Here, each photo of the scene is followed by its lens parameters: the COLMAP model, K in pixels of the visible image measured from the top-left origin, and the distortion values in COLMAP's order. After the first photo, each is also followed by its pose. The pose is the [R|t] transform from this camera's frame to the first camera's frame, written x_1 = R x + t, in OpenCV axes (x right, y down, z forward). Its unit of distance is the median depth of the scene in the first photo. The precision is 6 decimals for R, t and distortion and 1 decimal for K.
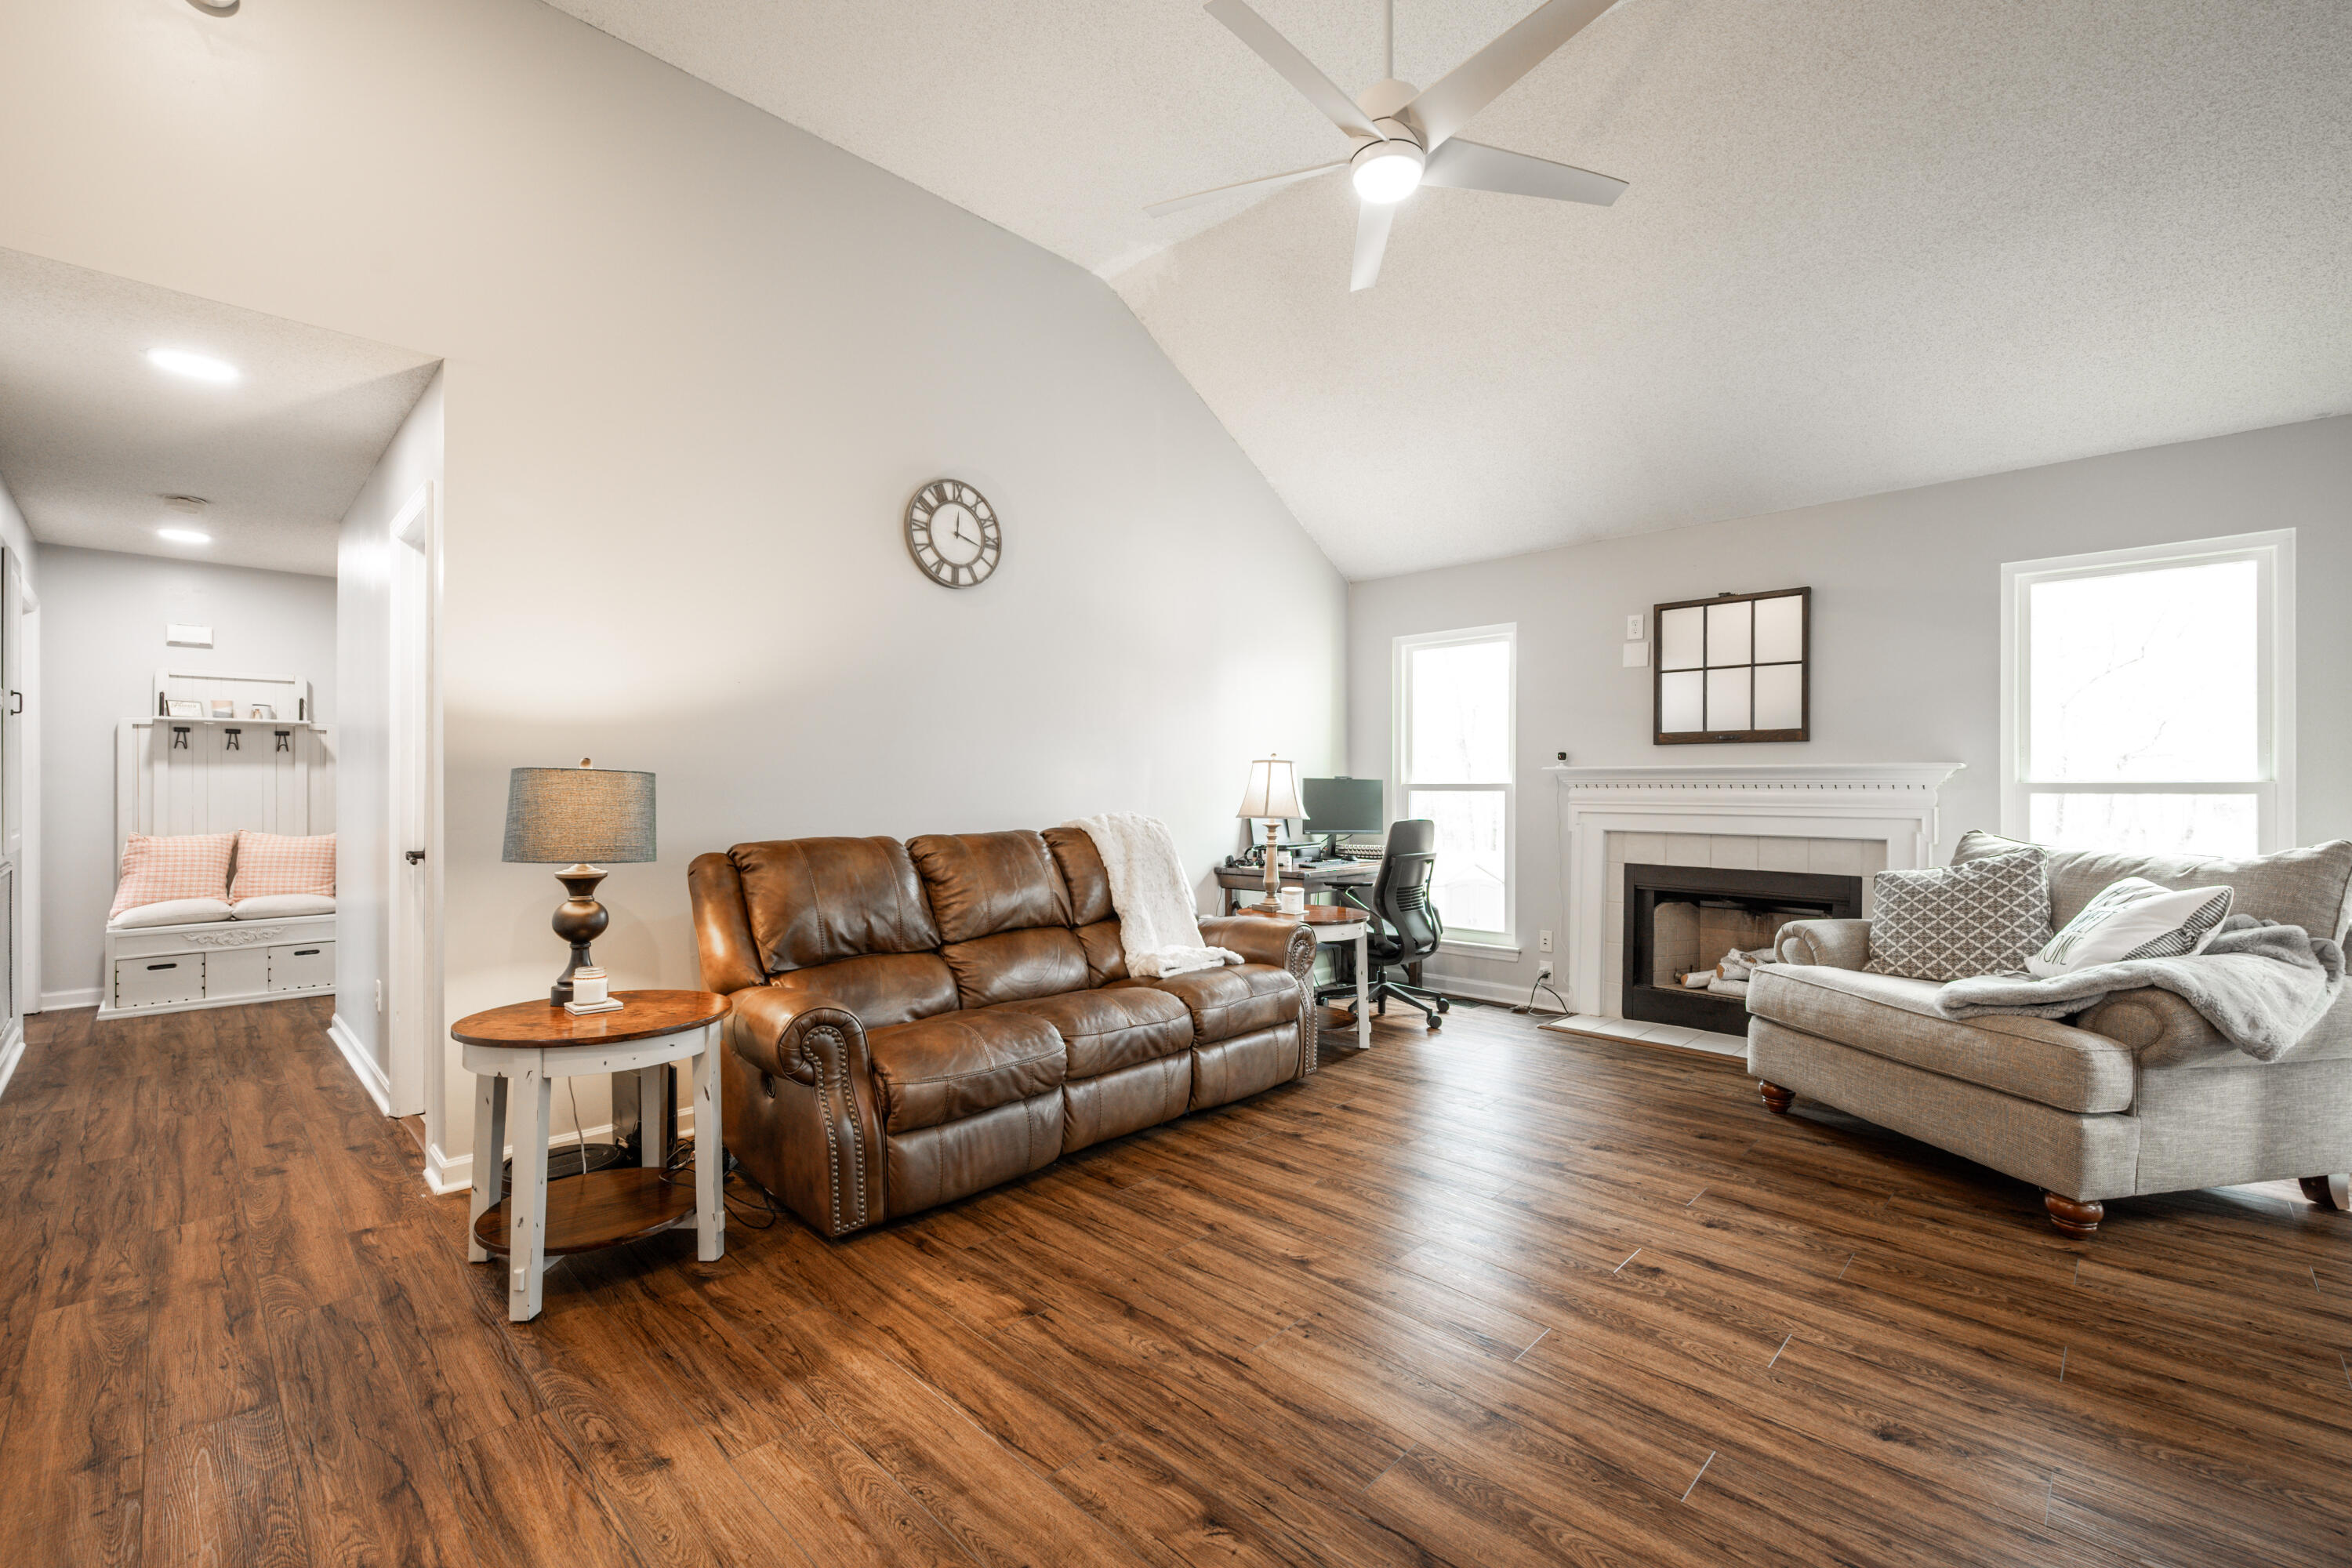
lens RADIAL K [[1002.8, 0, 1172.5], [0, 1002.8, 785.0], [0, 0, 1]] dist [-0.000545, -0.000428]
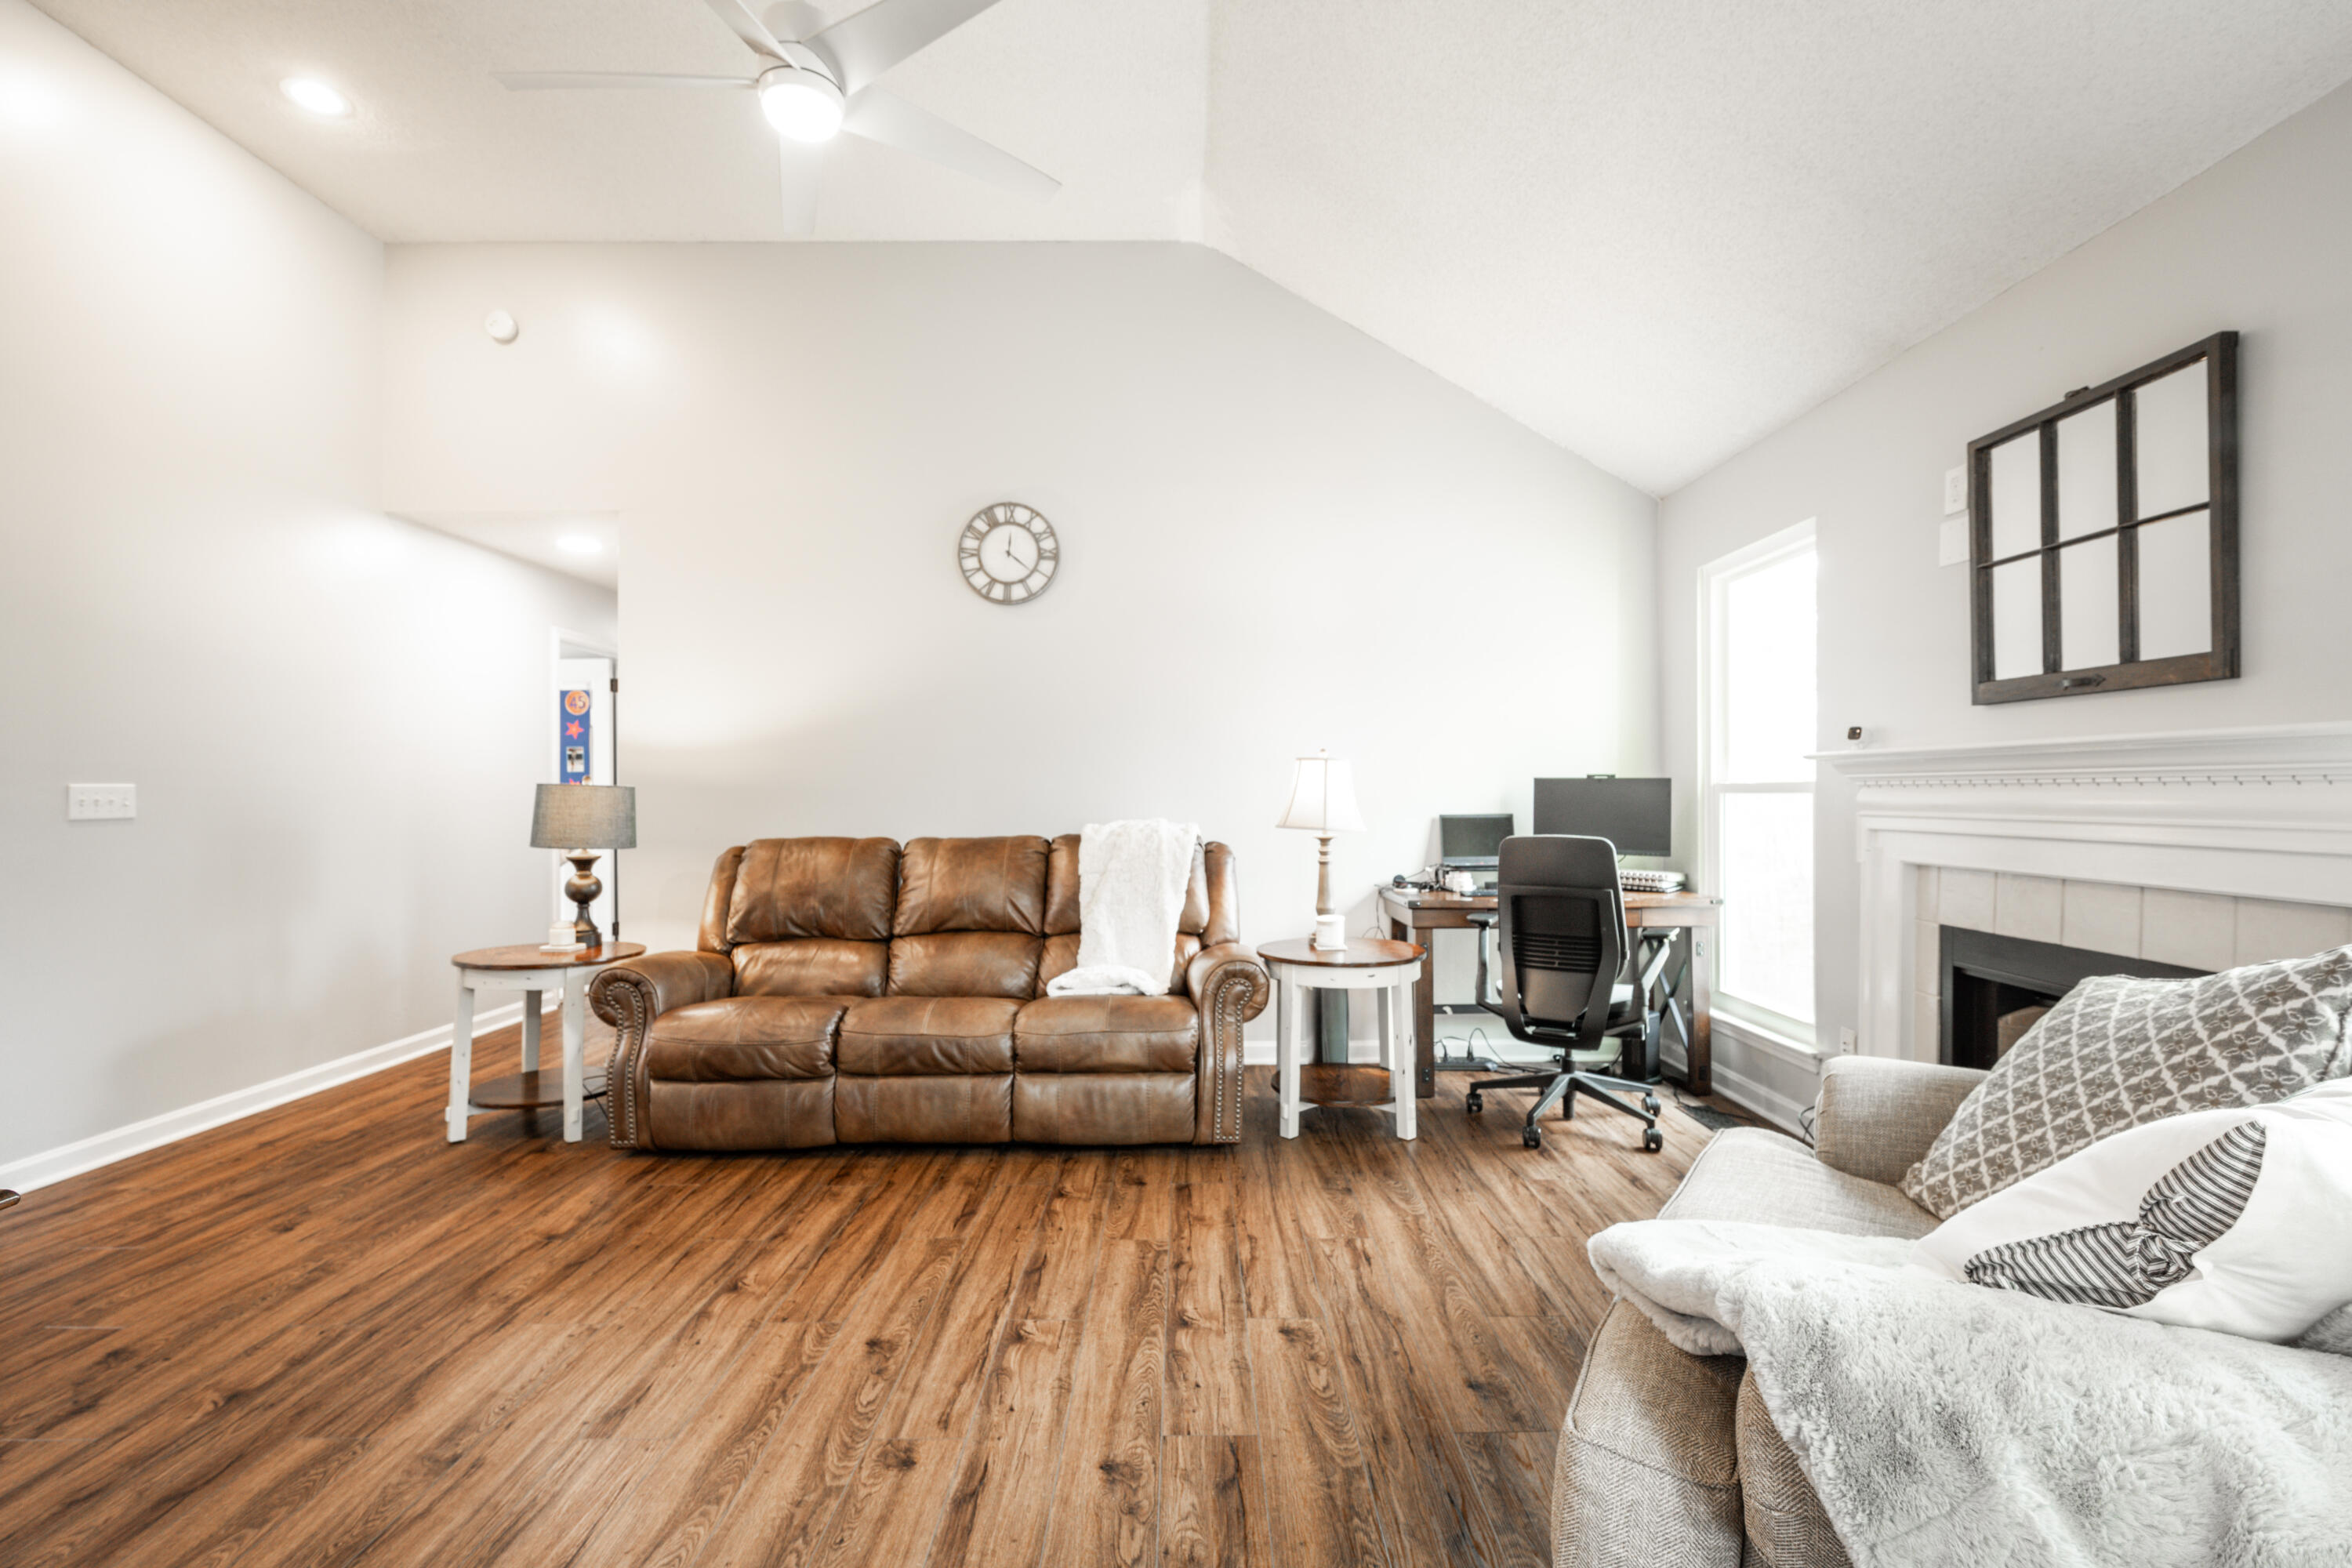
lens RADIAL K [[1034.2, 0, 1182.1], [0, 1034.2, 787.5], [0, 0, 1]] dist [-0.001498, 0.000559]
pose [[0.696702, -0.009672, -0.717296, 0.791870], [0.008641, 0.999950, -0.005090, 0.003394], [0.717309, -0.002652, 0.696750, 0.429214]]
